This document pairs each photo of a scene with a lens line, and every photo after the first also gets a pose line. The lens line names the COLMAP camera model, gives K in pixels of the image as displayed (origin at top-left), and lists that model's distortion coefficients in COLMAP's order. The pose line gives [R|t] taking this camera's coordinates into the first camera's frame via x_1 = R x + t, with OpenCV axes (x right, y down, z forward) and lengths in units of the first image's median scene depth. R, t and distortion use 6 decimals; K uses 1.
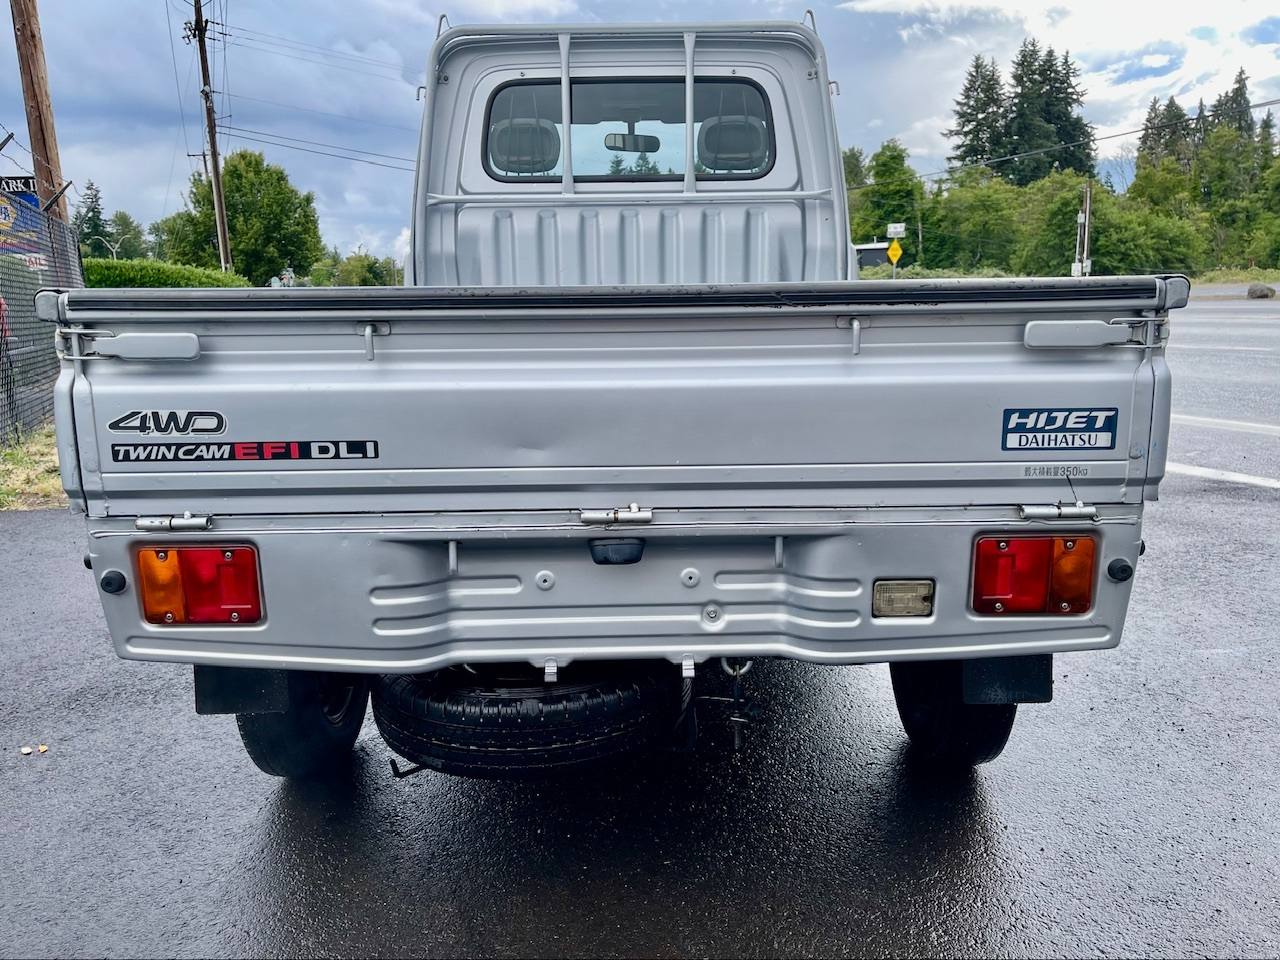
lens RADIAL K [[980.1, 0, 649.5], [0, 980.1, 498.8], [0, 0, 1]] dist [0.037458, -0.042603]
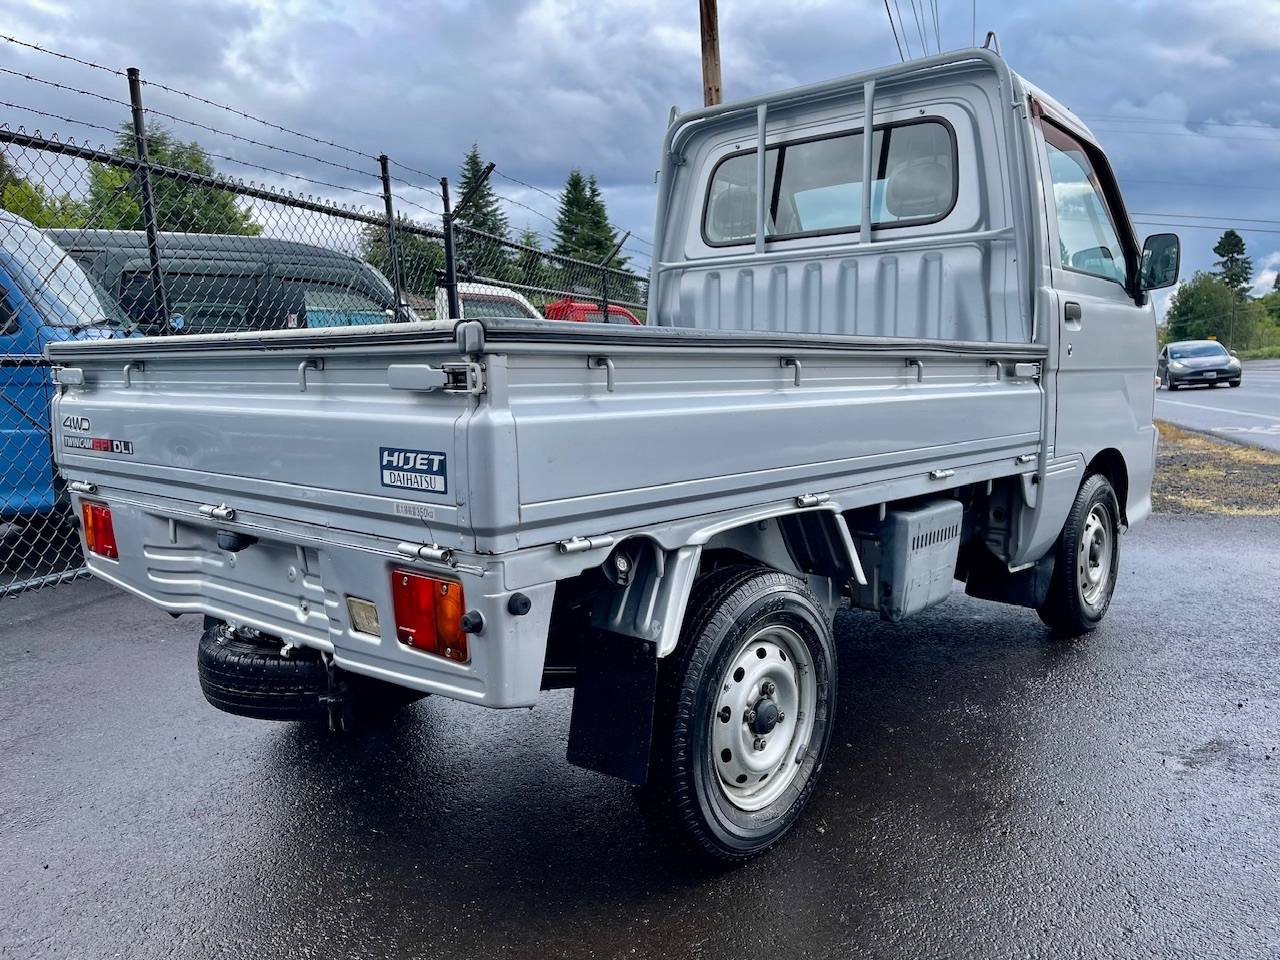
lens RADIAL K [[980.1, 0, 645.8], [0, 980.1, 480.5], [0, 0, 1]] dist [0.037458, -0.042603]
pose [[0.752322, 0.081706, -0.653710, 1.241898], [-0.132100, 0.990836, -0.028185, -0.061275], [0.645416, 0.107559, 0.756220, 0.377955]]
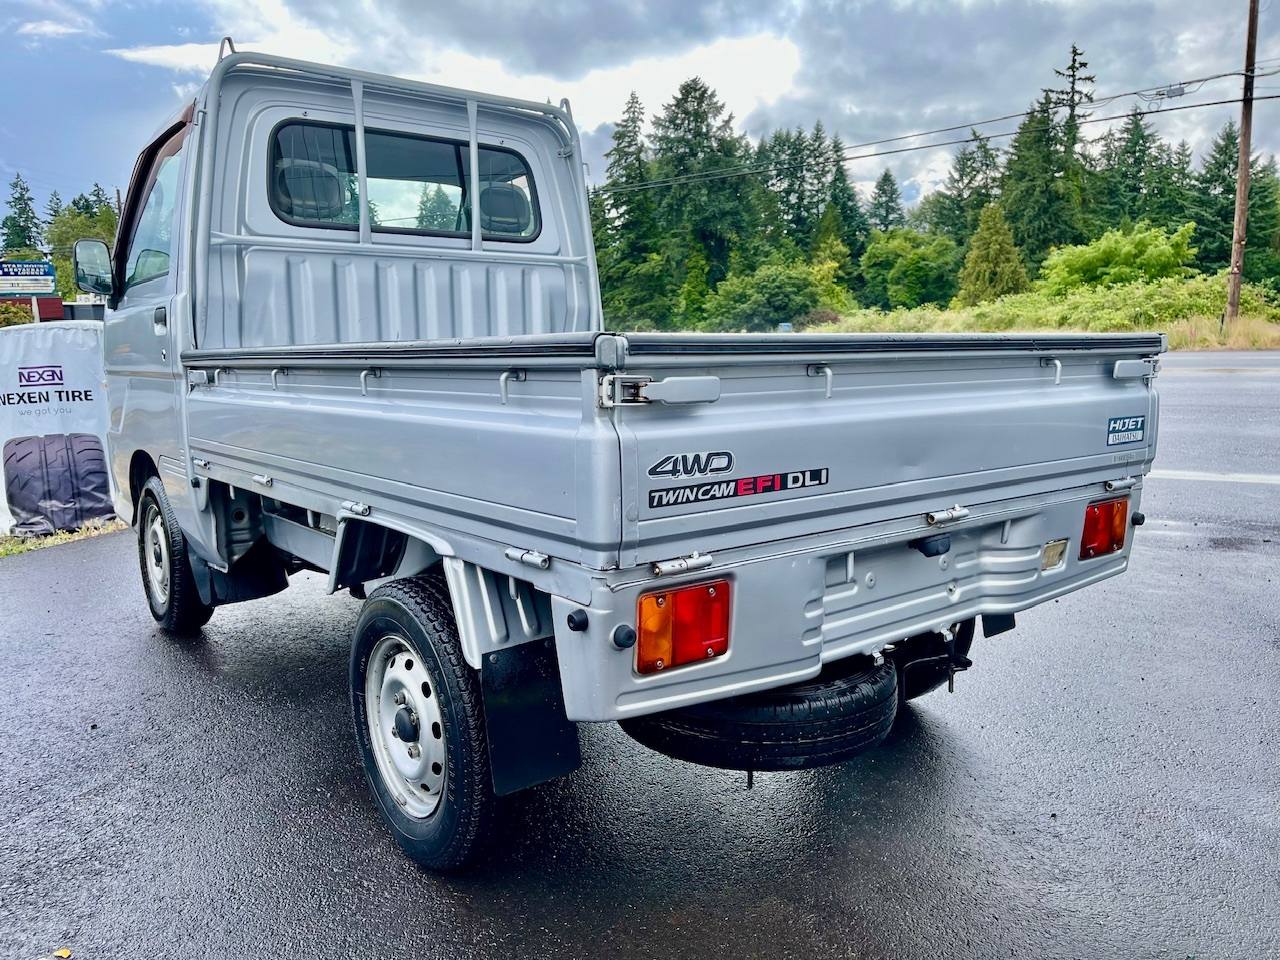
lens RADIAL K [[980.1, 0, 639.0], [0, 980.1, 491.9], [0, 0, 1]] dist [0.037458, -0.042603]
pose [[0.789399, -0.084341, 0.608059, -1.126043], [0.123627, 0.992065, -0.022891, -0.032395], [-0.601303, 0.093243, 0.793562, 0.229704]]
